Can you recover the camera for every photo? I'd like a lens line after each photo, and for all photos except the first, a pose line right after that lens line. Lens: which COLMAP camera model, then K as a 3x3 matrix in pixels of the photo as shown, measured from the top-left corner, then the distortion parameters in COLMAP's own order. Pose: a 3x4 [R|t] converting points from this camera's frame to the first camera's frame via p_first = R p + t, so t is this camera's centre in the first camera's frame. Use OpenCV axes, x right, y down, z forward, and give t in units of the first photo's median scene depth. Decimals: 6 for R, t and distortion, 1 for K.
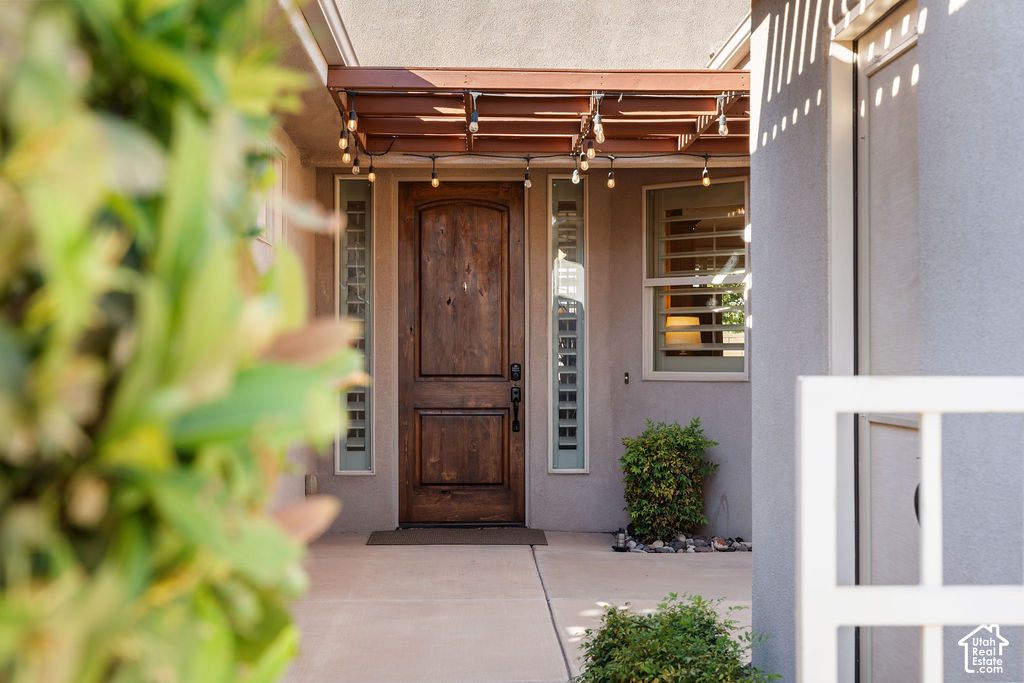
lens RADIAL K [[1630.9, 0, 511.4], [0, 1630.9, 342.2], [0, 0, 1]] dist [-0.008600, 0.000000]
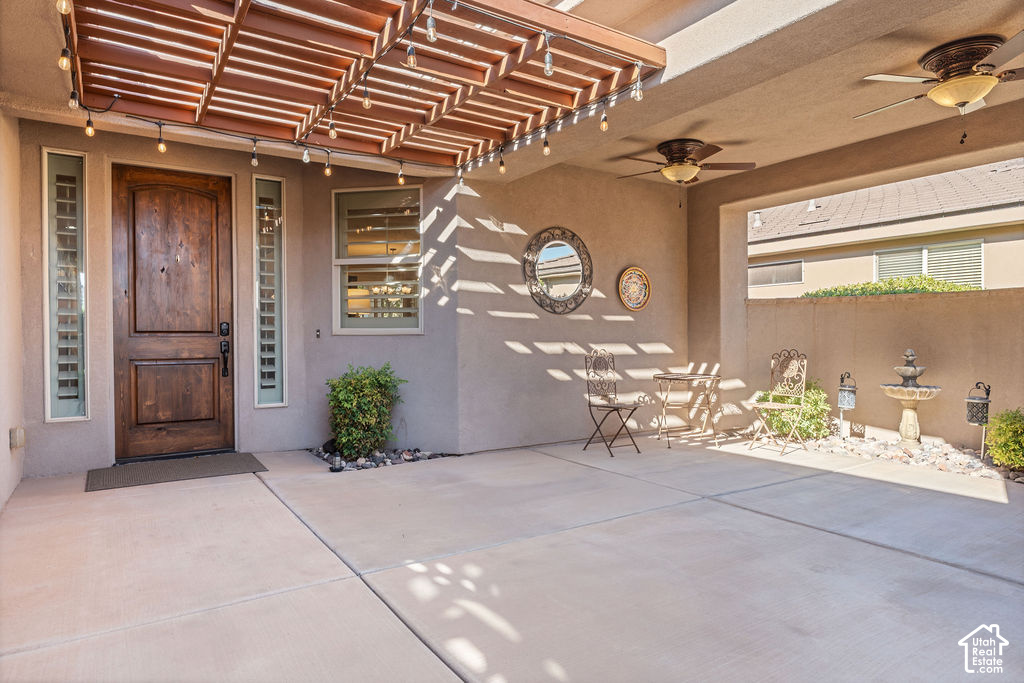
lens RADIAL K [[617.1, 0, 519.2], [0, 617.1, 340.9], [0, 0, 1]] dist [-0.003134, 0.002361]
pose [[0.848234, -0.007986, 0.529562, -0.056729], [-0.002565, 0.999813, 0.019187, 0.017794], [-0.529616, -0.017634, 0.848054, 0.478986]]
